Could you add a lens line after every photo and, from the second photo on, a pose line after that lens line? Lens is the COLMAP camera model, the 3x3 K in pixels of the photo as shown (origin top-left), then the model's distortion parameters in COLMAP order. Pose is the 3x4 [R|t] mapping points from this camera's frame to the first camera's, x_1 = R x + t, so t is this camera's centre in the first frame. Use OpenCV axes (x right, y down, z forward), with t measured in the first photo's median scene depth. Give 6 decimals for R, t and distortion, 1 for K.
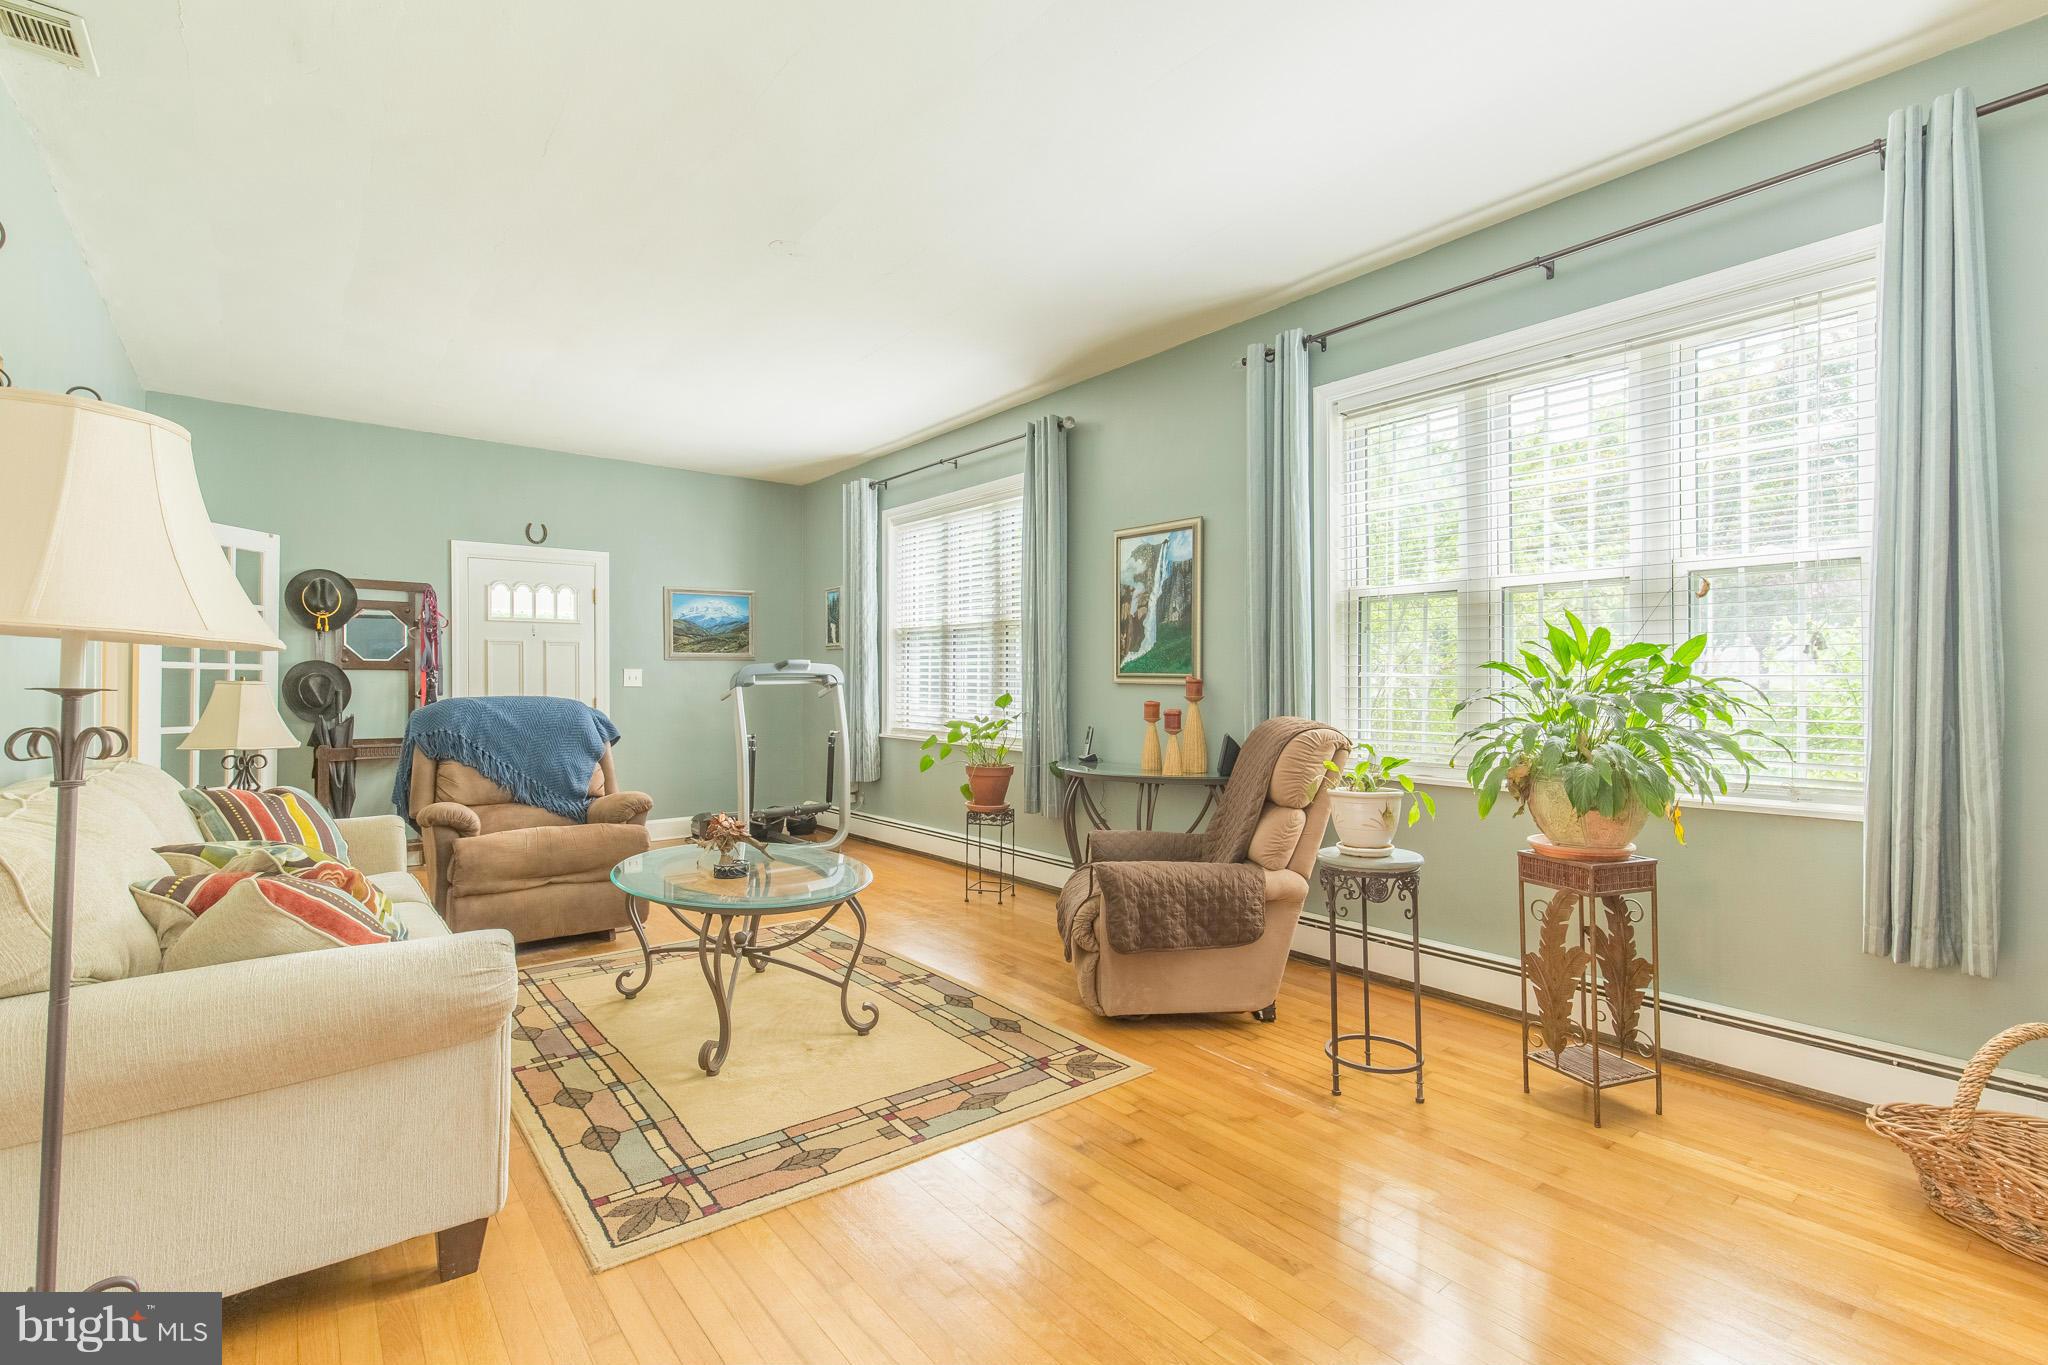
lens RADIAL K [[925.4, 0, 1024.2], [0, 925.4, 678.3], [0, 0, 1]] dist [0.008455, -0.001568]
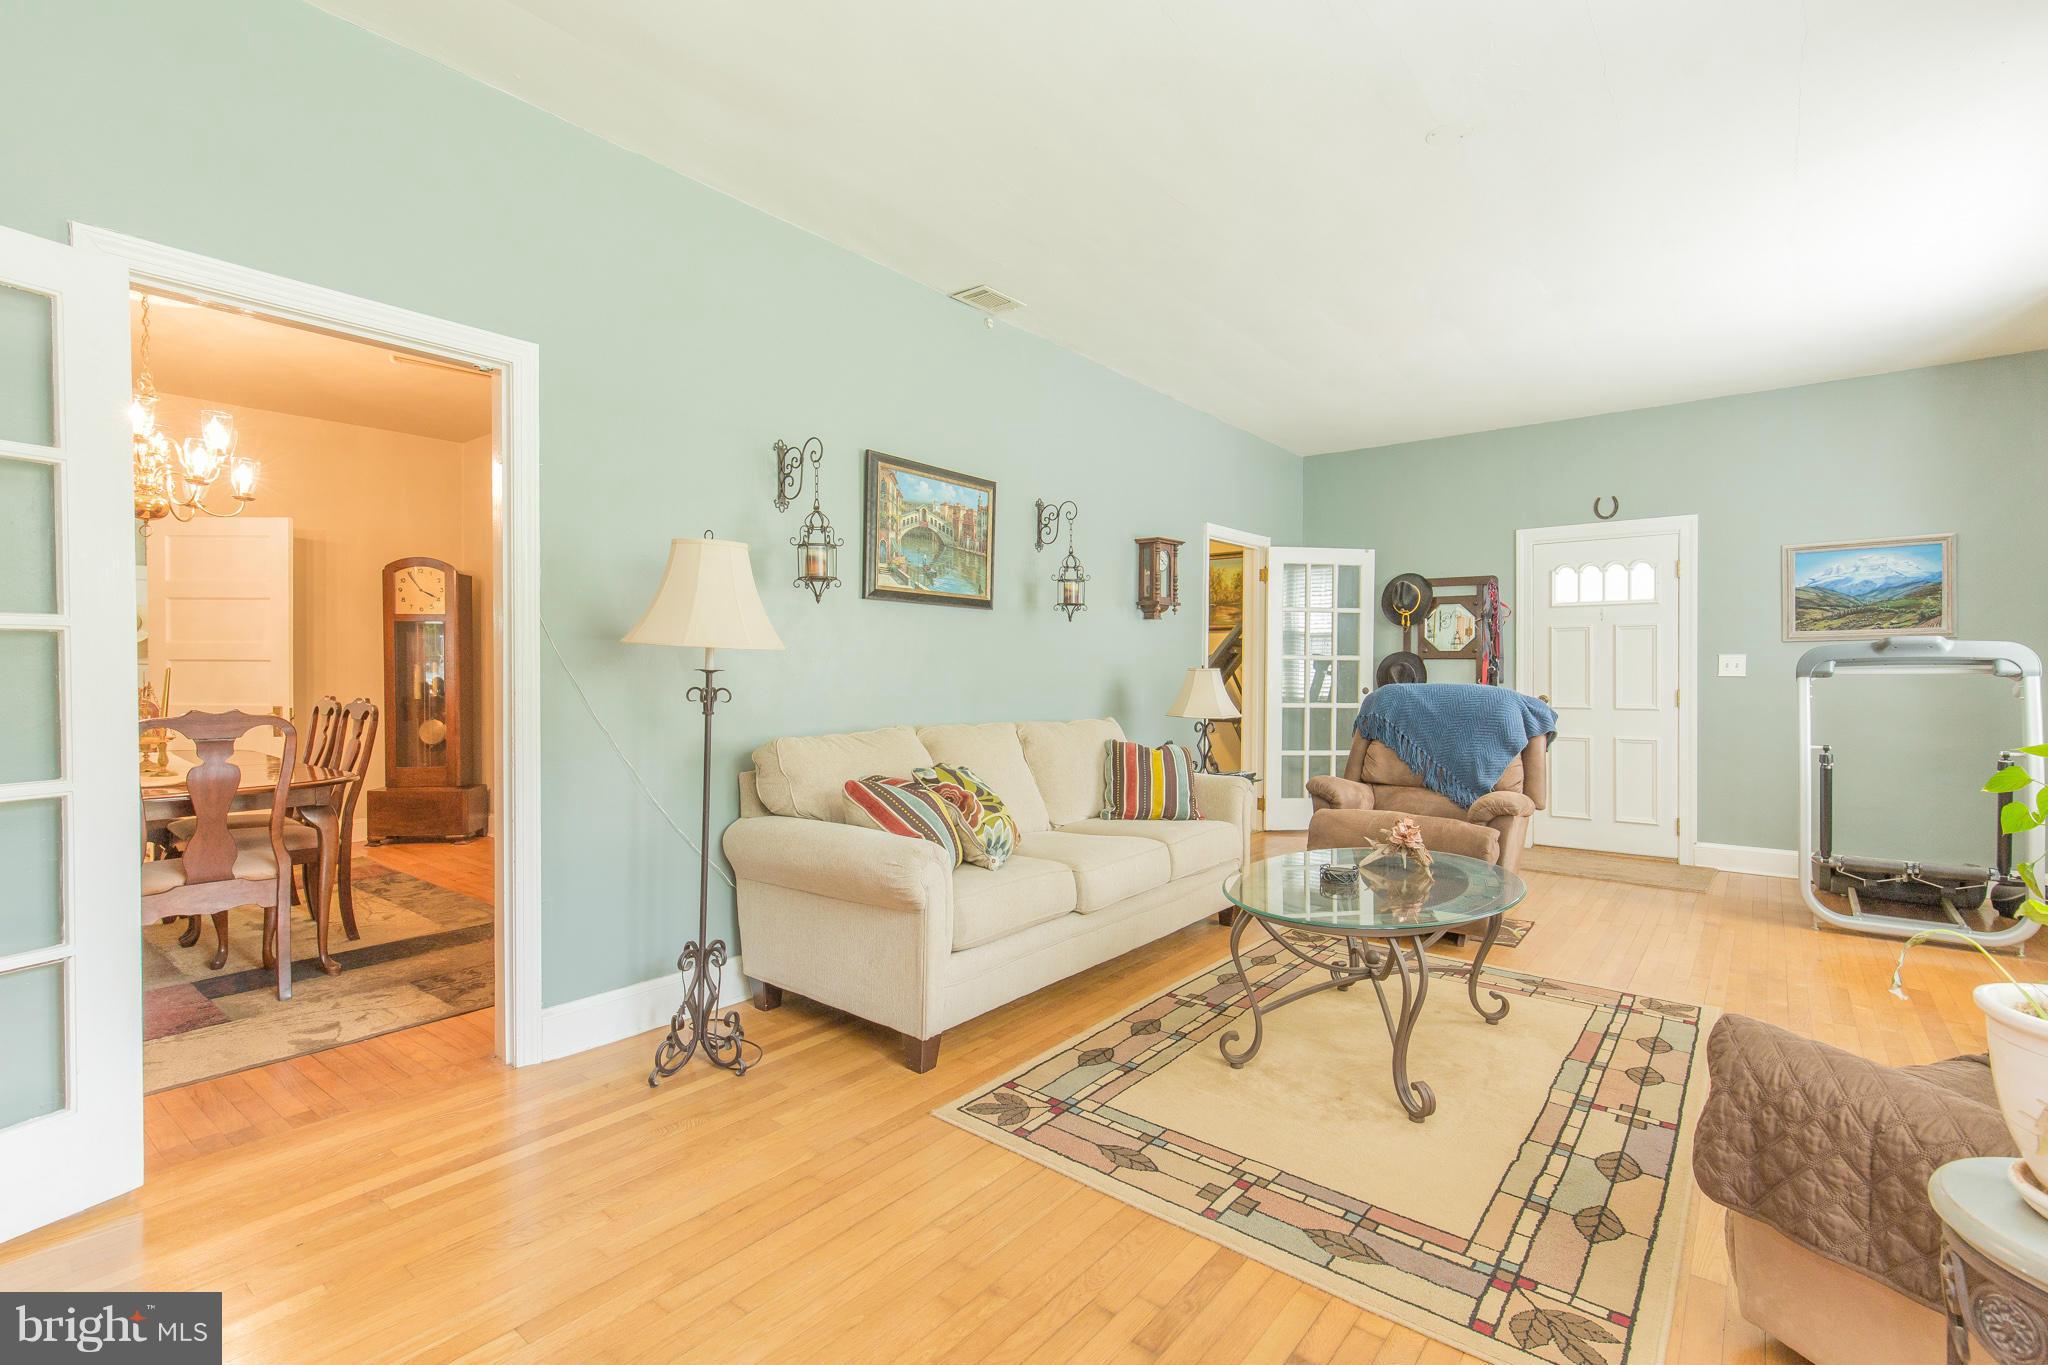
lens RADIAL K [[925.4, 0, 1021.6], [0, 925.4, 676.9], [0, 0, 1]] dist [0.008455, -0.001568]
pose [[0.219891, 0.007583, -0.975495, 0.491514], [0.001164, 0.999967, 0.008036, 0.004931], [0.975524, -0.002902, 0.219875, 0.486090]]
